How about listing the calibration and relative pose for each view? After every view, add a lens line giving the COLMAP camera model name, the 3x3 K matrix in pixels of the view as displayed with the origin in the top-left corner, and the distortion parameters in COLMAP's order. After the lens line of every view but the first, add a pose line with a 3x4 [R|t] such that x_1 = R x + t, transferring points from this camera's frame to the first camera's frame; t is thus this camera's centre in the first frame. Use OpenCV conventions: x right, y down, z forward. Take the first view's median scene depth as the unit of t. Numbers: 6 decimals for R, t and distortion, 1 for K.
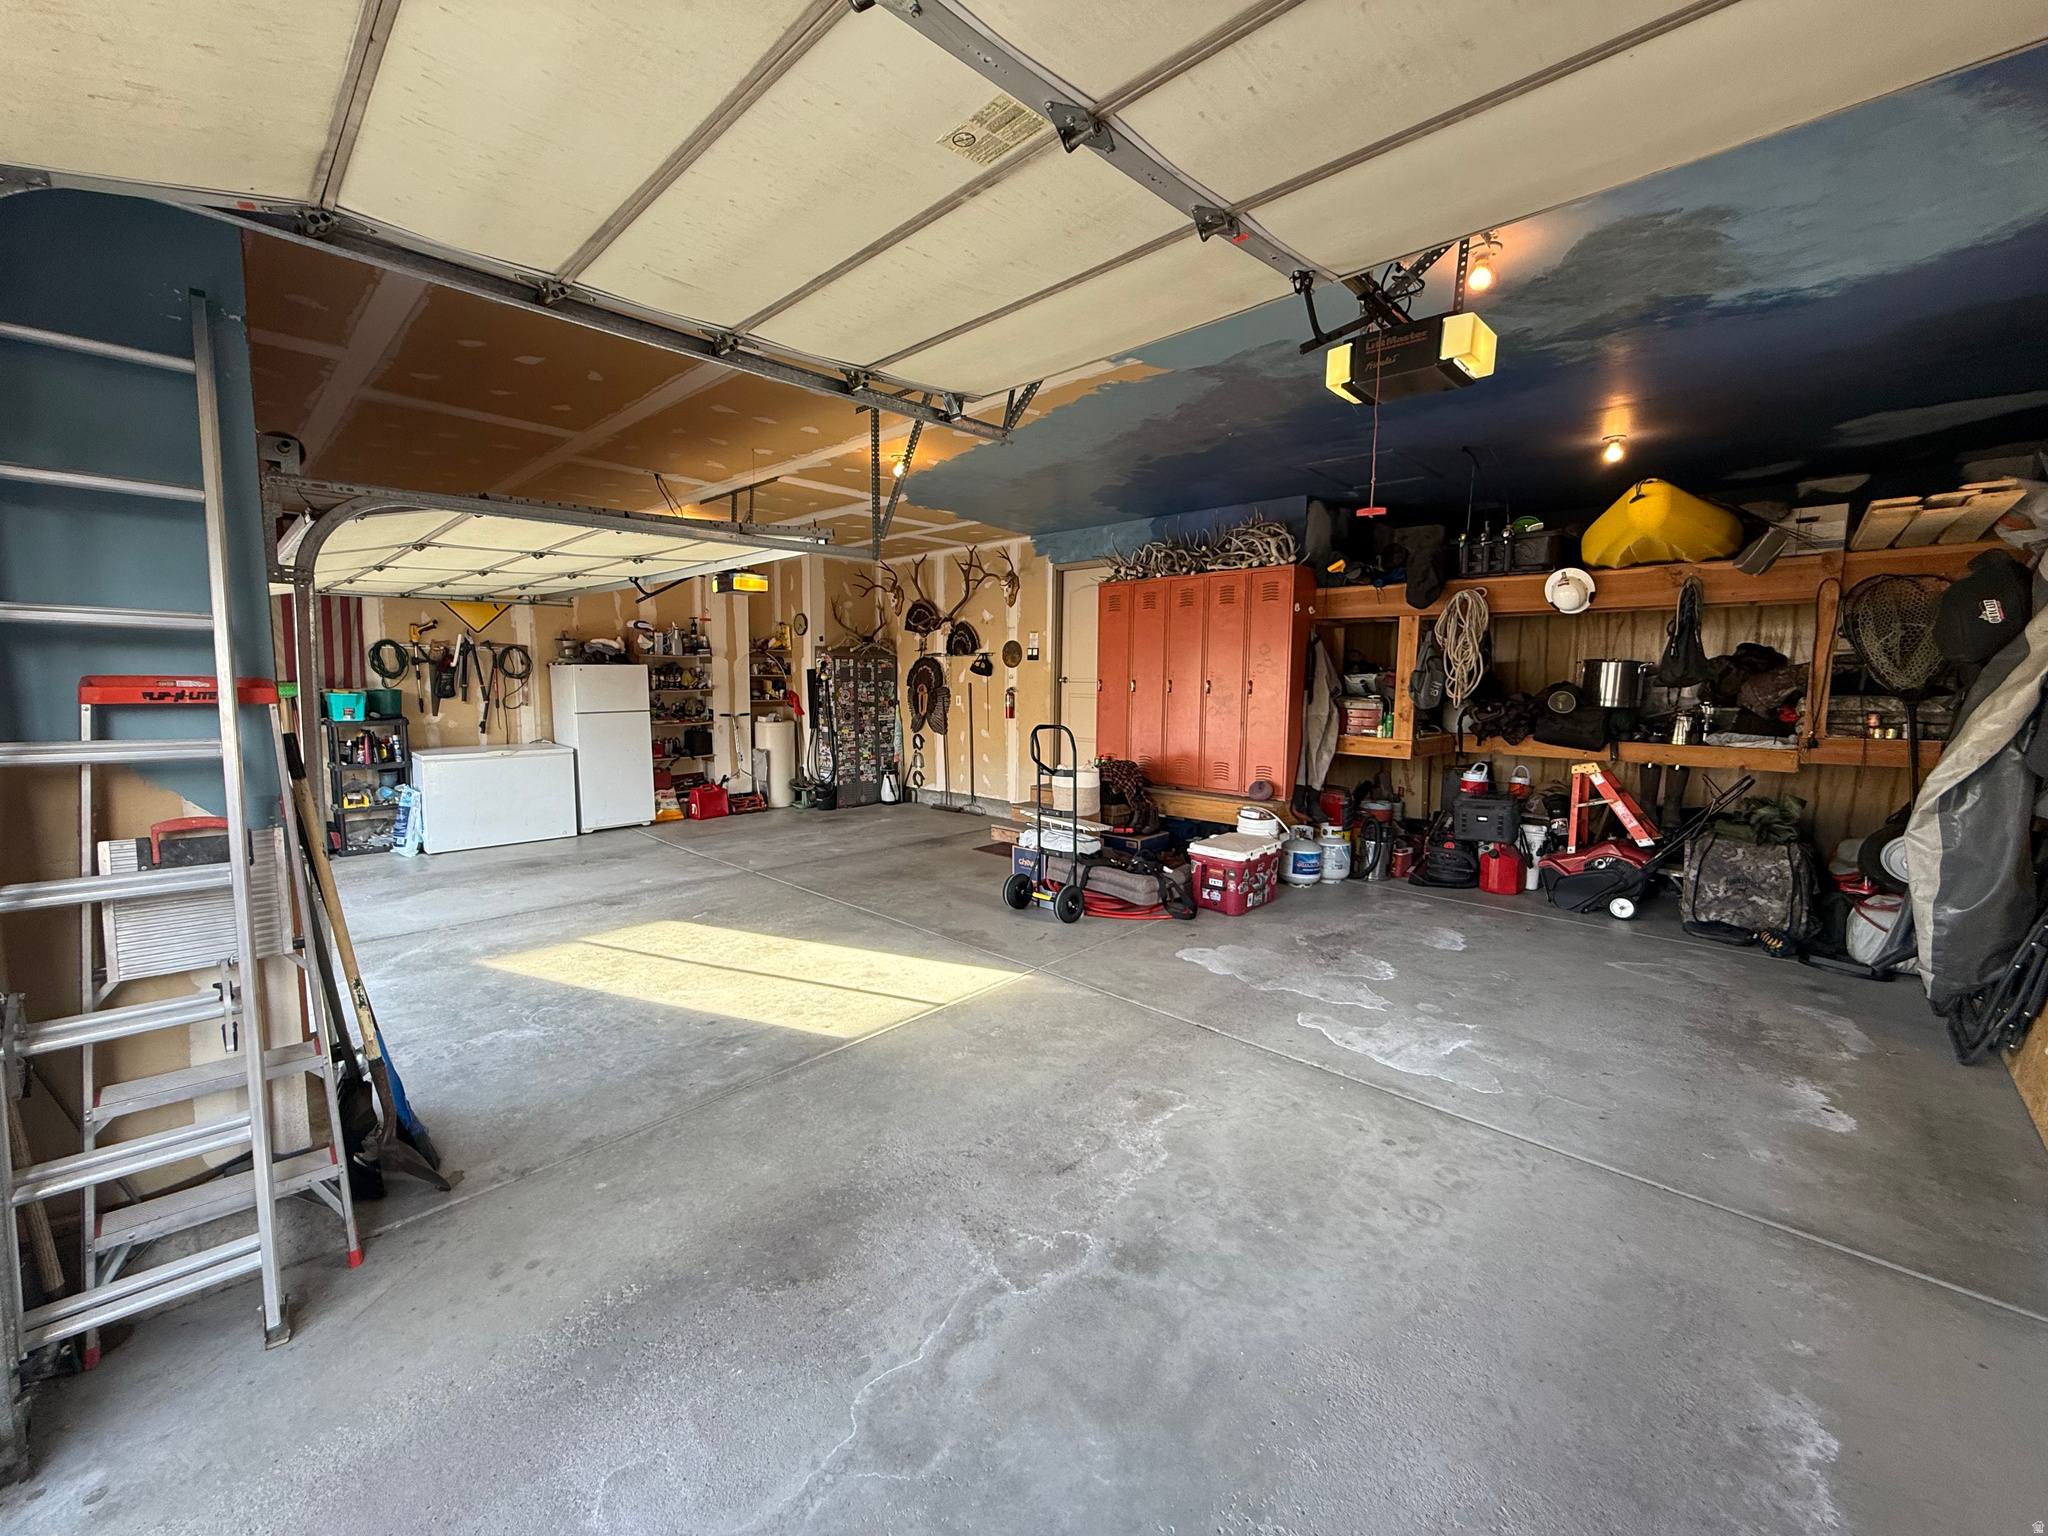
lens RADIAL K [[816.1, 0, 1019.4], [0, 816.1, 765.1], [0, 0, 1]] dist [0.001297, -0.000167]
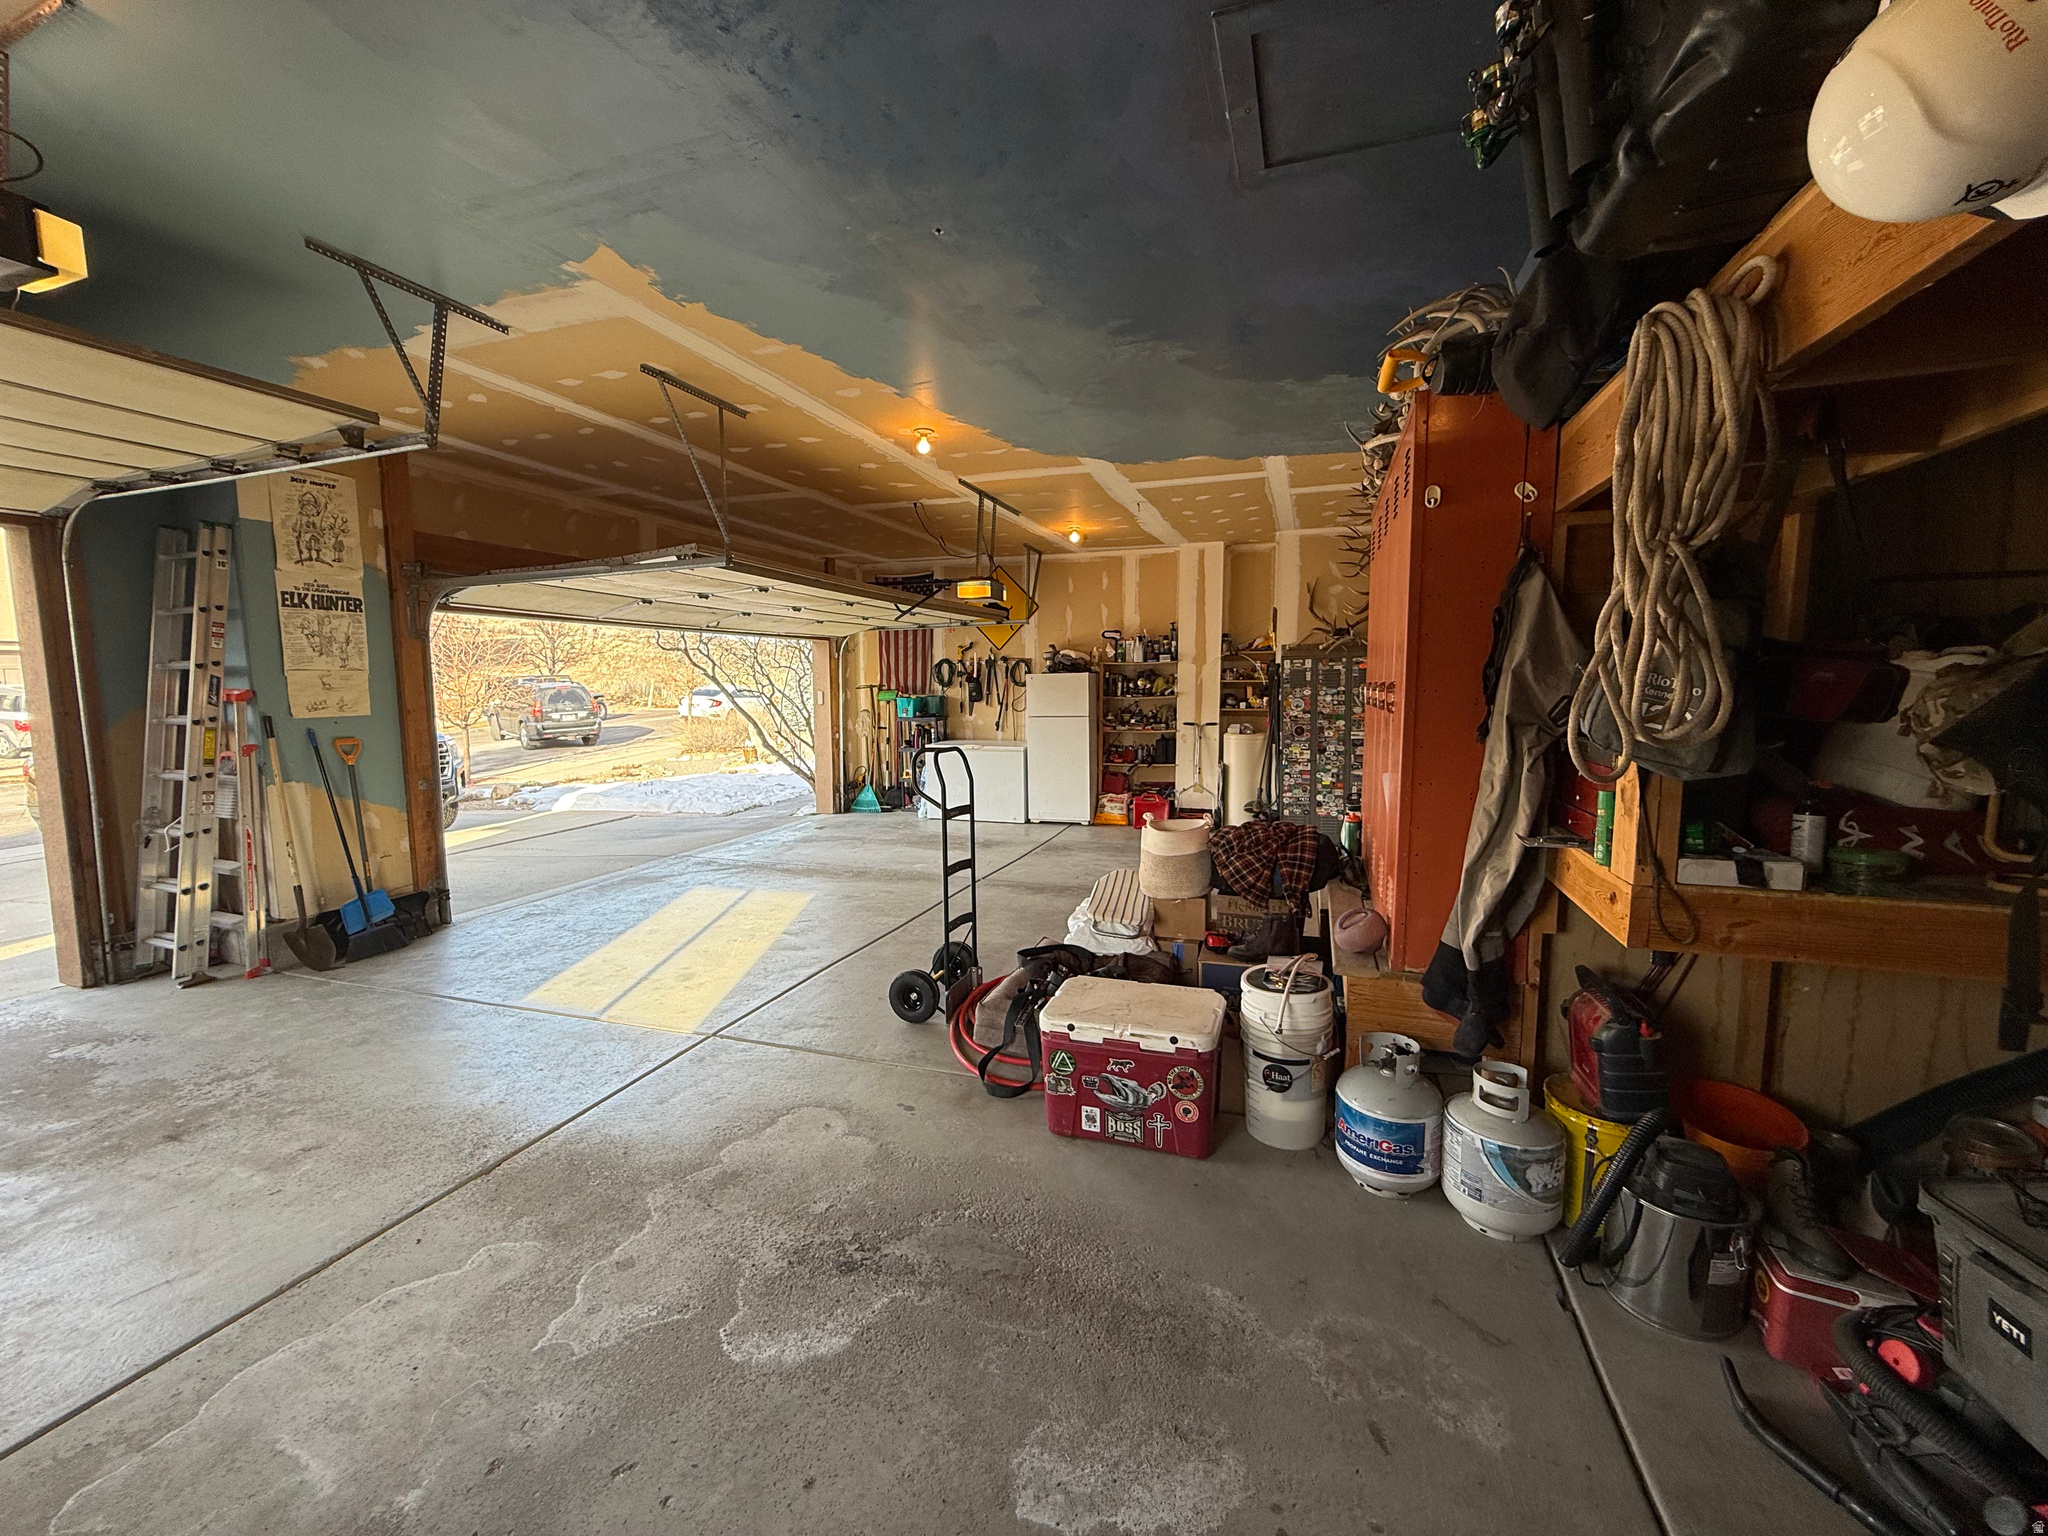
lens RADIAL K [[816.1, 0, 1019.4], [0, 816.1, 765.1], [0, 0, 1]] dist [0.001297, -0.000167]
pose [[0.413096, 0.081473, -0.907036, 0.690299], [-0.088244, 0.994884, 0.049174, -0.071628], [0.906402, 0.059727, 0.418173, 0.722670]]
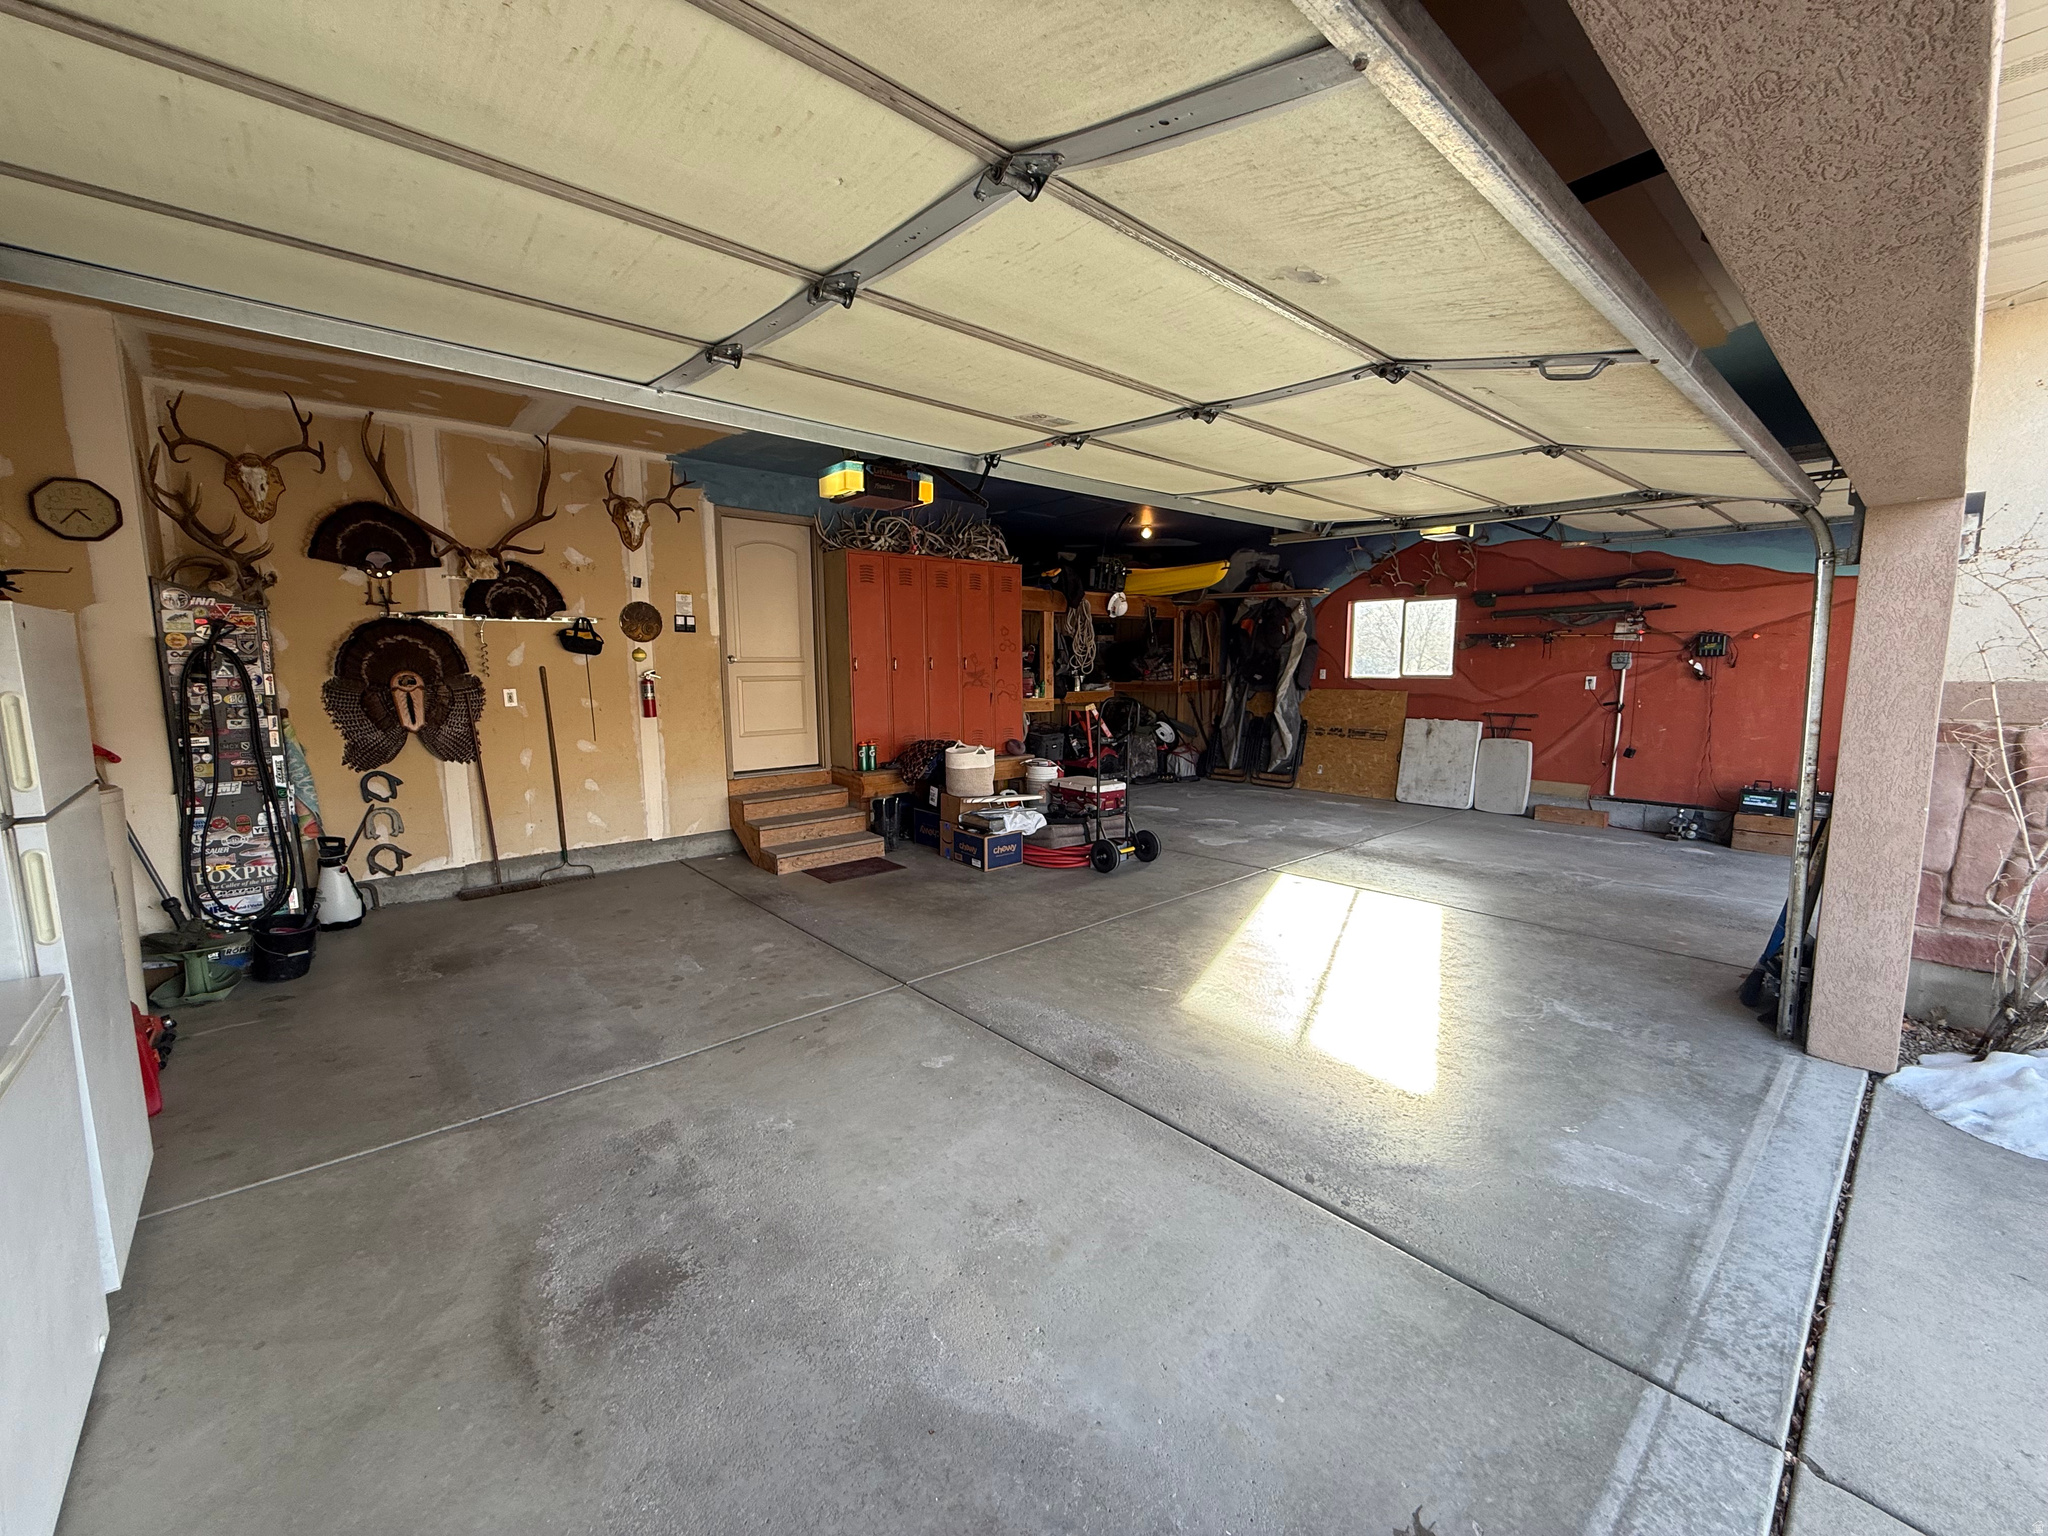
lens RADIAL K [[816.1, 0, 1019.4], [0, 816.1, 765.1], [0, 0, 1]] dist [0.001297, -0.000167]
pose [[0.081281, -0.133911, 0.987654, -1.037443], [0.111756, 0.985909, 0.124477, -0.106248], [-0.990406, 0.100259, 0.095101, 0.992394]]
